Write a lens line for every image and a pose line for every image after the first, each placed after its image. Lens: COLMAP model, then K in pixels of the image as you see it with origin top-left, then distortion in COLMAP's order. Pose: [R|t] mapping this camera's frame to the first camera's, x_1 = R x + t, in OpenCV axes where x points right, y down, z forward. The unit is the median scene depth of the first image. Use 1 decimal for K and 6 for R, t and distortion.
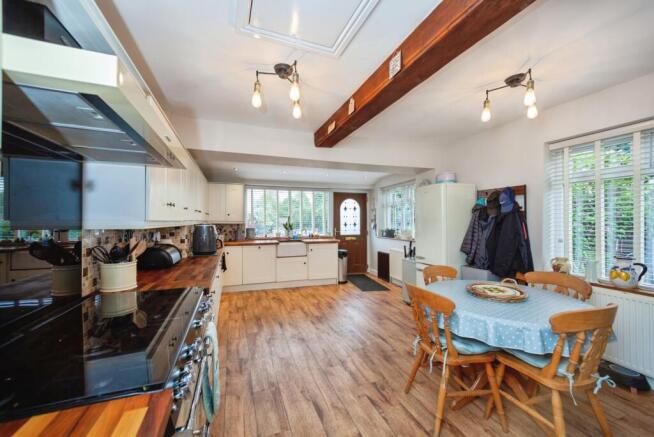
lens RADIAL K [[254.8, 0, 327.0], [0, 254.8, 218.5], [0, 0, 1]] dist [0.000562, -0.000024]
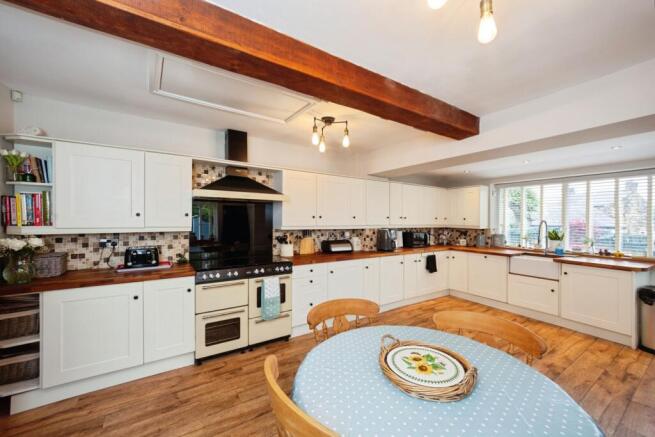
lens RADIAL K [[255.1, 0, 327.5], [0, 255.1, 218.5], [0, 0, 1]] dist [0.000562, -0.000024]
pose [[0.235791, -0.001136, -0.971803, 0.451772], [-0.003046, 0.999994, -0.001908, -0.014295], [0.971799, 0.003410, 0.235786, 0.261978]]
